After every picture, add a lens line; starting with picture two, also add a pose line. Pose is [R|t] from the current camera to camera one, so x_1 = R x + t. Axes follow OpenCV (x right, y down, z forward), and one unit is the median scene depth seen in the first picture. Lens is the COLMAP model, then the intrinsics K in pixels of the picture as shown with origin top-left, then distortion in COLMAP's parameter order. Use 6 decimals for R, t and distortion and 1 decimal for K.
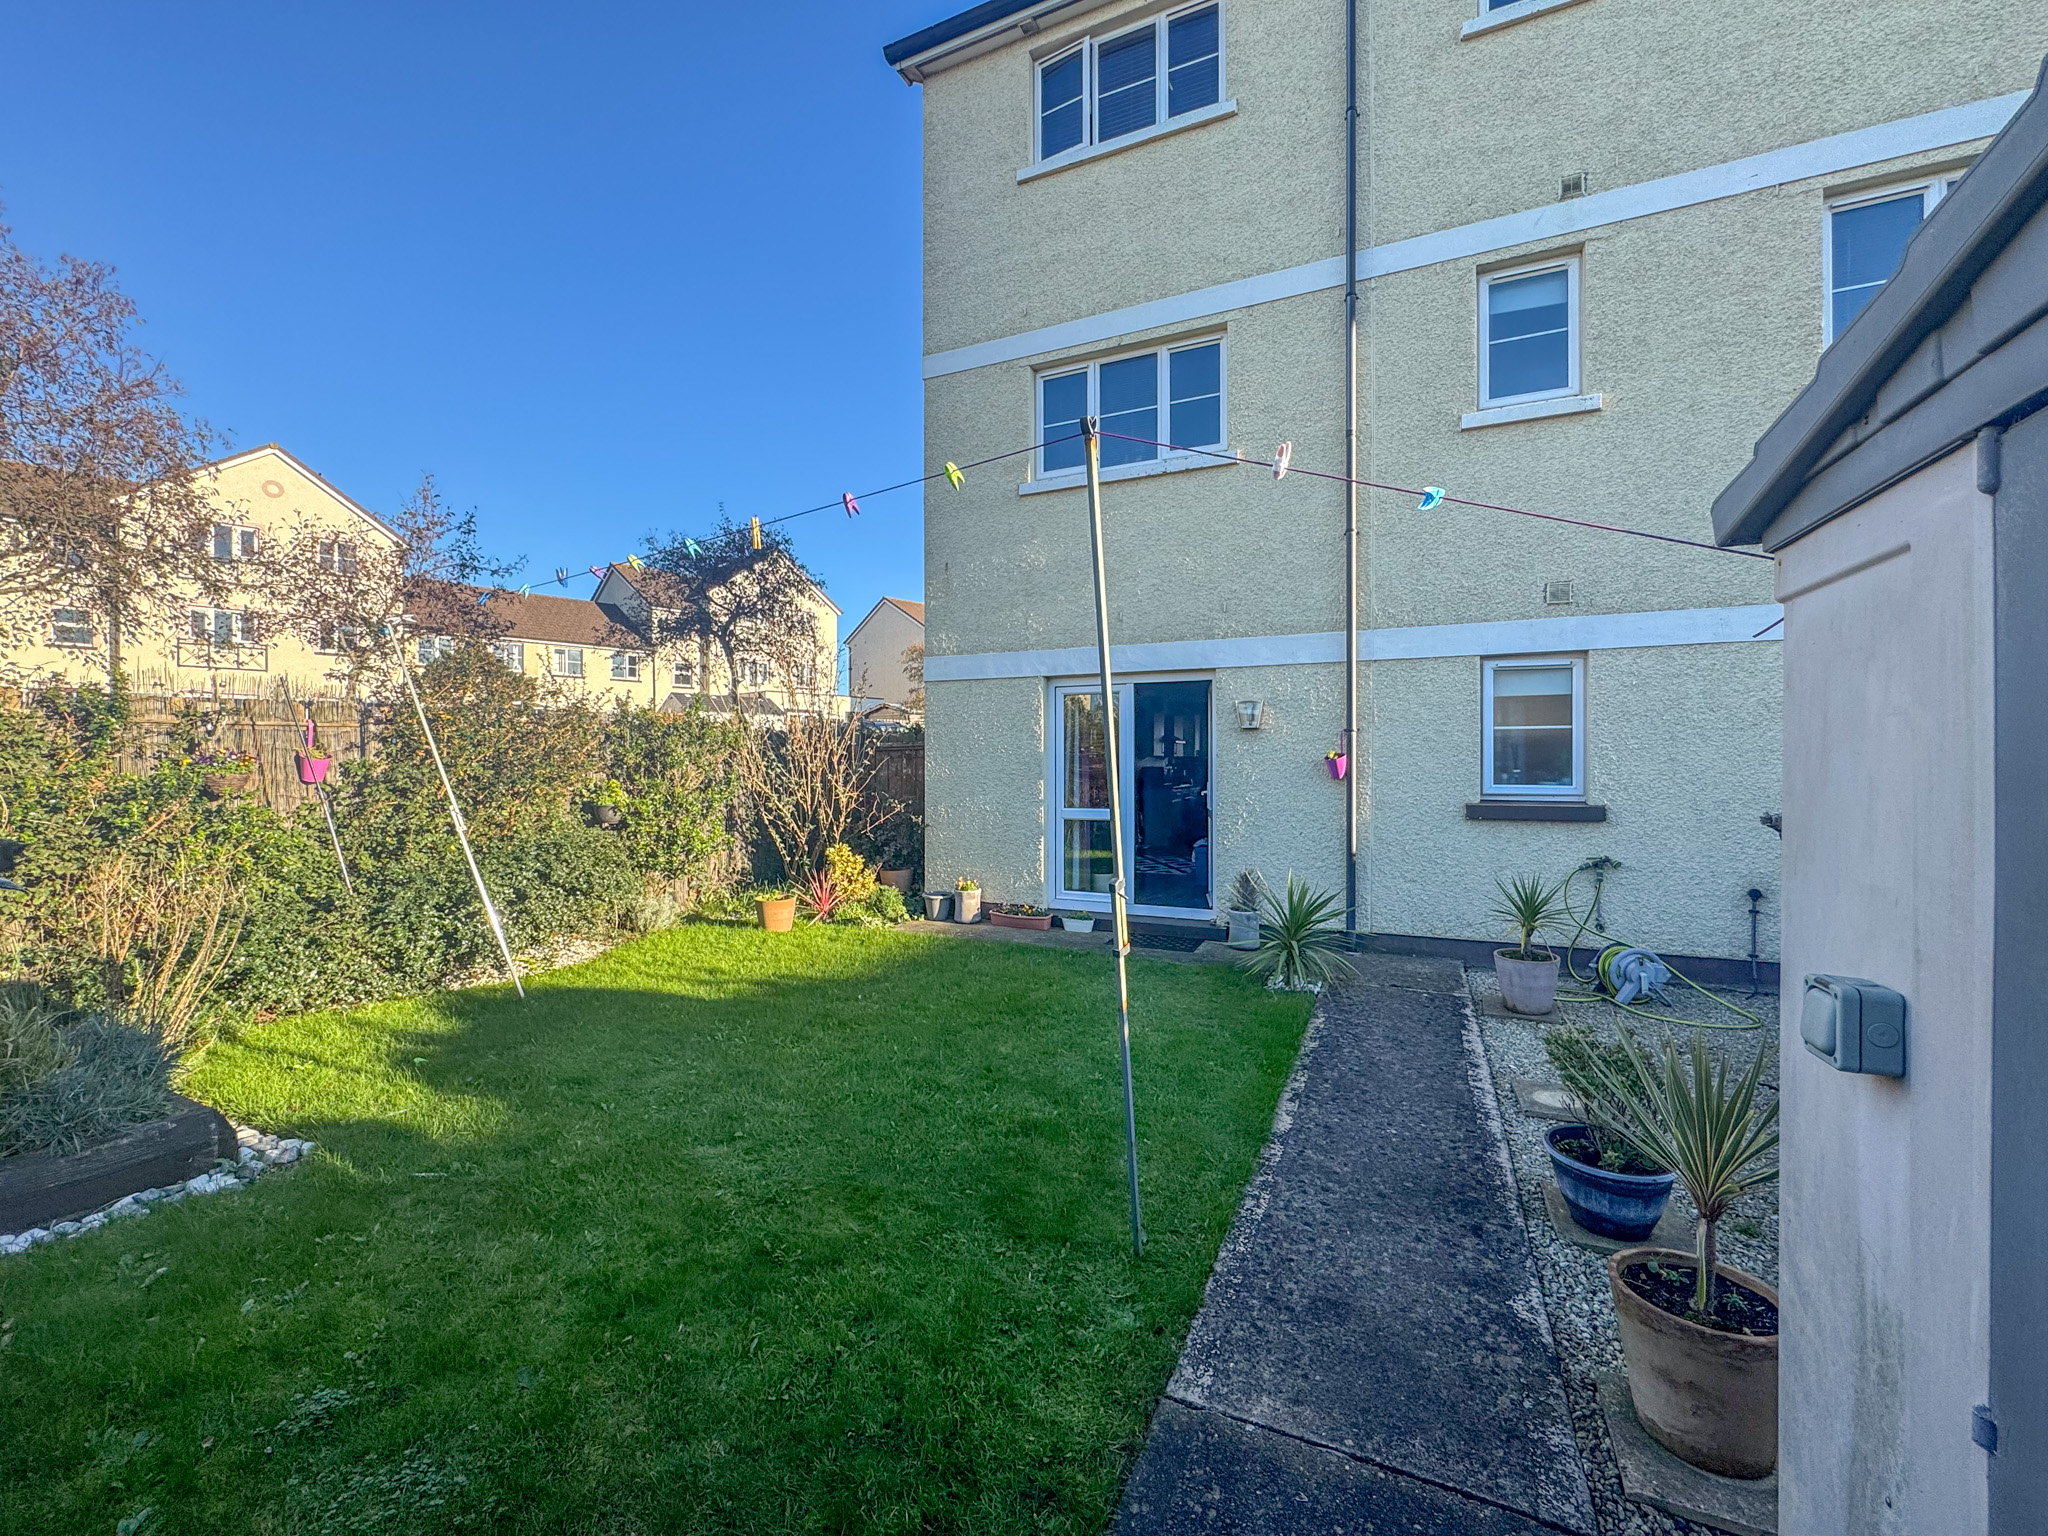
lens RADIAL K [[835.8, 0, 1032.8], [0, 835.8, 767.6], [0, 0, 1]] dist [-0.001497, -0.000110]
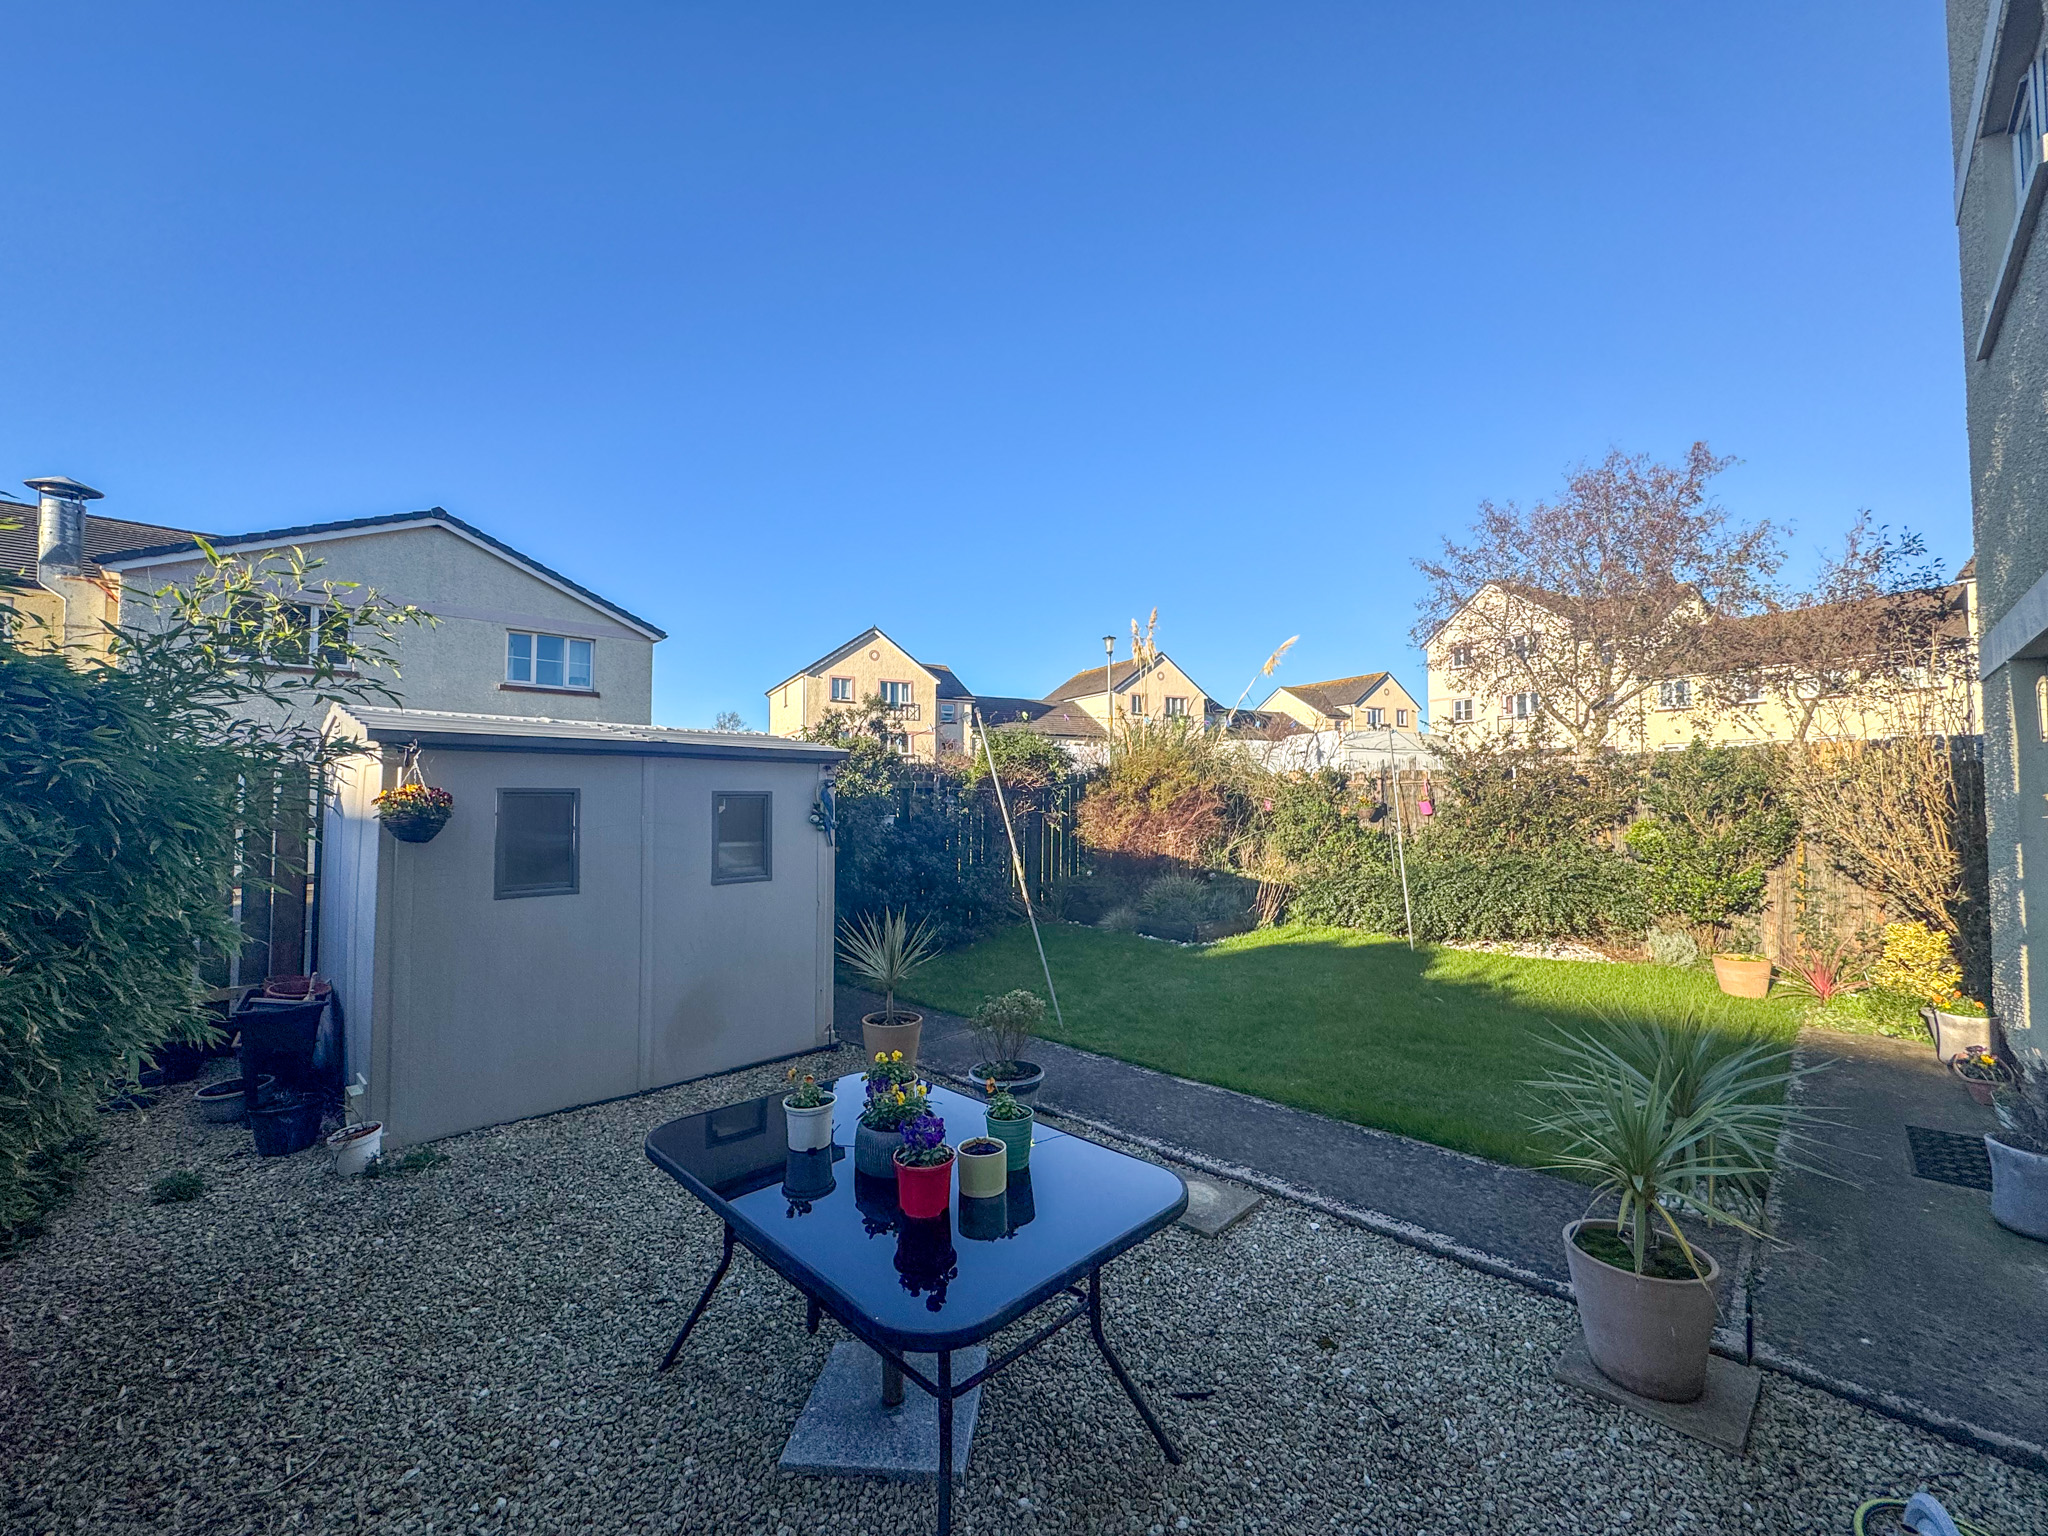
lens RADIAL K [[822.3, 0, 1024.0], [0, 822.3, 768.0], [0, 0, 1]] dist [-0.001905, -0.000156]
pose [[-0.344012, -0.033213, -0.938378, 1.634402], [-0.004421, 0.999420, -0.033753, -0.033264], [0.938955, -0.007463, -0.343959, 1.203335]]
